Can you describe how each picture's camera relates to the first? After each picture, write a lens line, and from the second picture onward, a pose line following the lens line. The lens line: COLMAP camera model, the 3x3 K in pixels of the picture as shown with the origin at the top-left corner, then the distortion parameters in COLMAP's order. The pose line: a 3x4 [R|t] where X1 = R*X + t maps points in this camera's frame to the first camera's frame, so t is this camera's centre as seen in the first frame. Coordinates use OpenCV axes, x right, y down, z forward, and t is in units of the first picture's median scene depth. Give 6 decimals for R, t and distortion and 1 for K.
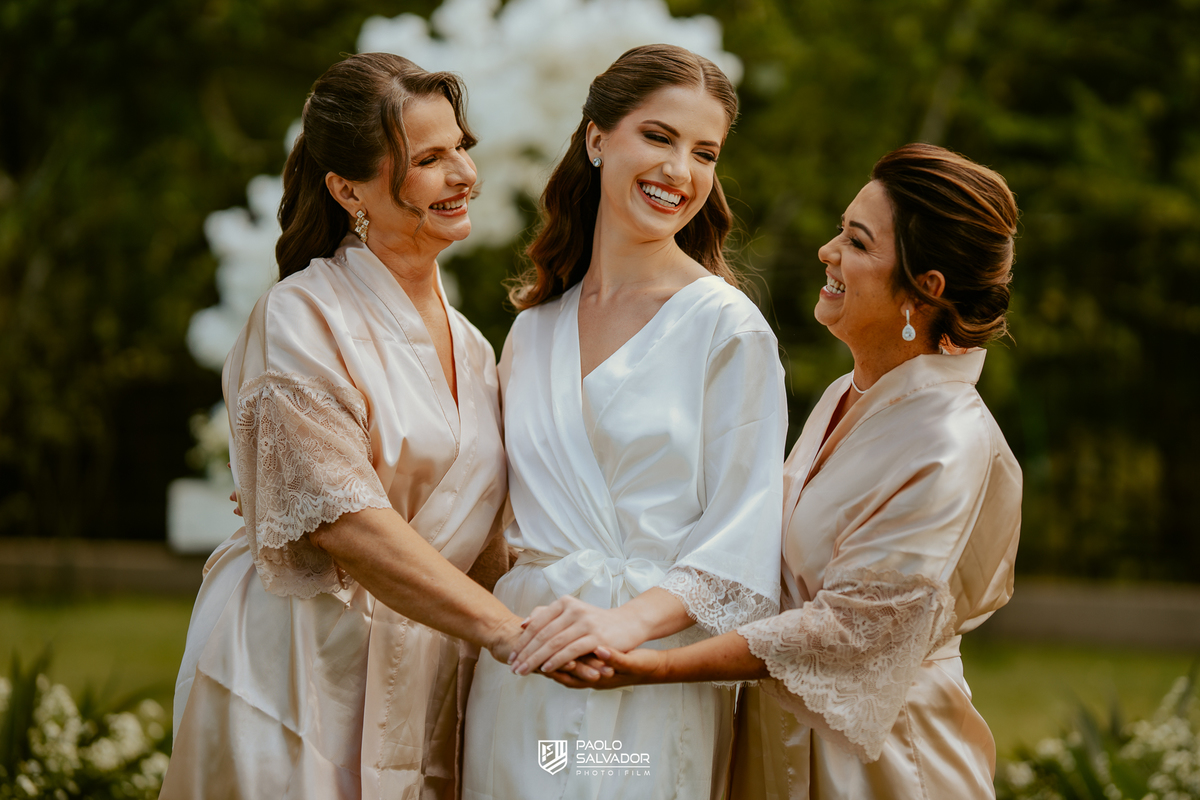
lens RADIAL K [[3067.4, 0, 600.0], [0, 3067.4, 400.0], [0, 0, 1]] dist [0.526554, 0.129342]
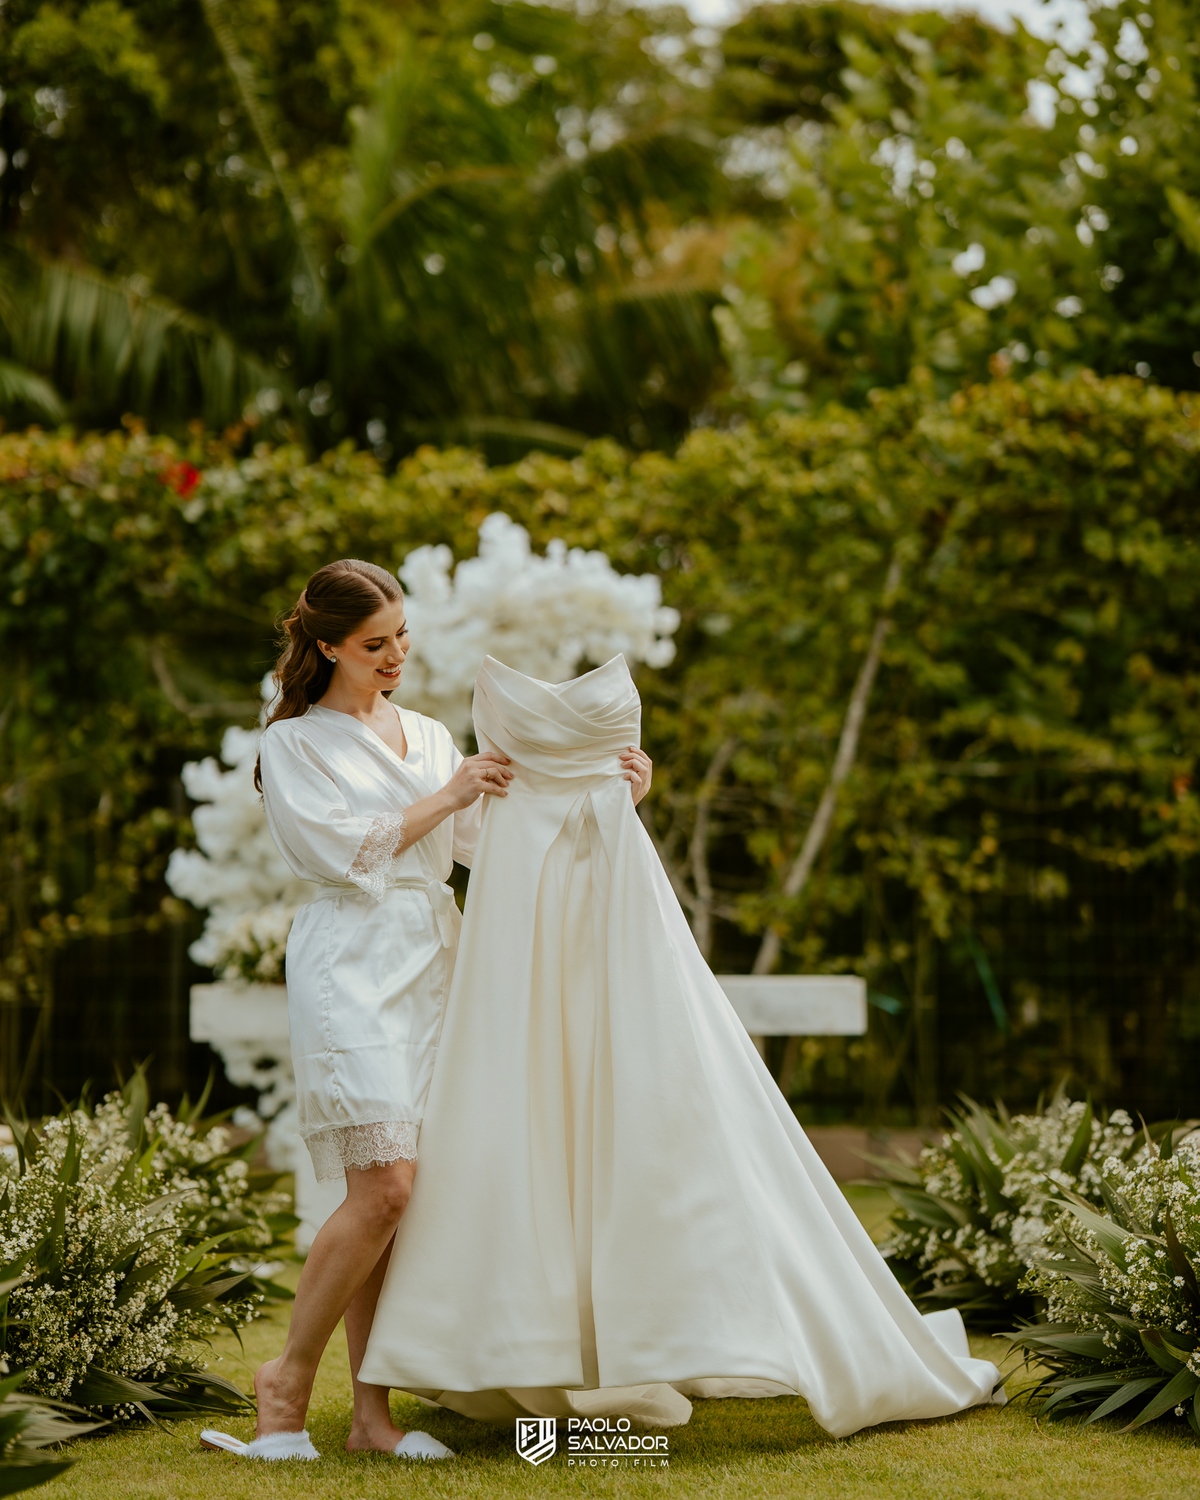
lens RADIAL K [[4068.0, 0, 568.4], [0, 4068.0, 677.9], [0, 0, 1]] dist [0.405883, 0.048581]
pose [[0.999763, -0.008890, 0.019862, -0.020133], [0.010989, 0.994072, -0.108171, 0.059374], [-0.018782, 0.108363, 0.993934, -0.354102]]
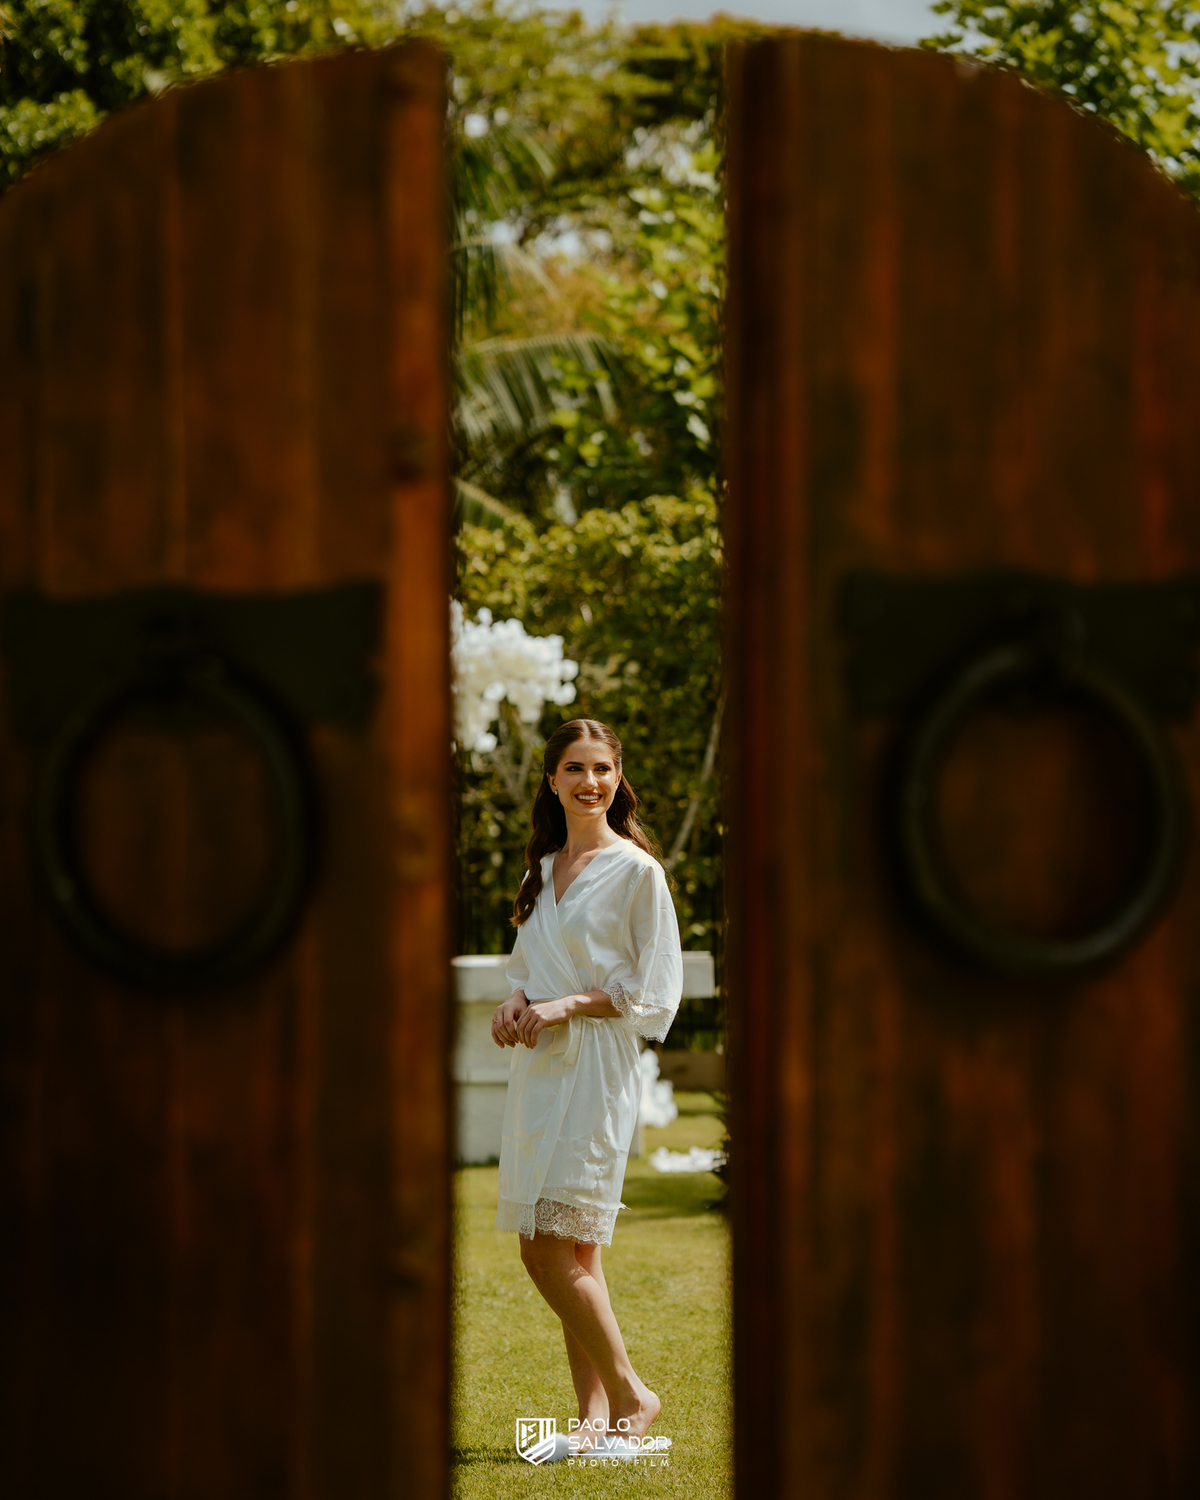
lens RADIAL K [[3944.0, 0, 600.0], [0, 3944.0, 750.0], [0, 0, 1]] dist [1.292946, 0.104993]
pose [[0.998521, -0.022916, 0.049301, -0.030965], [0.026064, 0.997597, -0.064189, 0.040759], [-0.047712, 0.065379, 0.996719, -0.689653]]
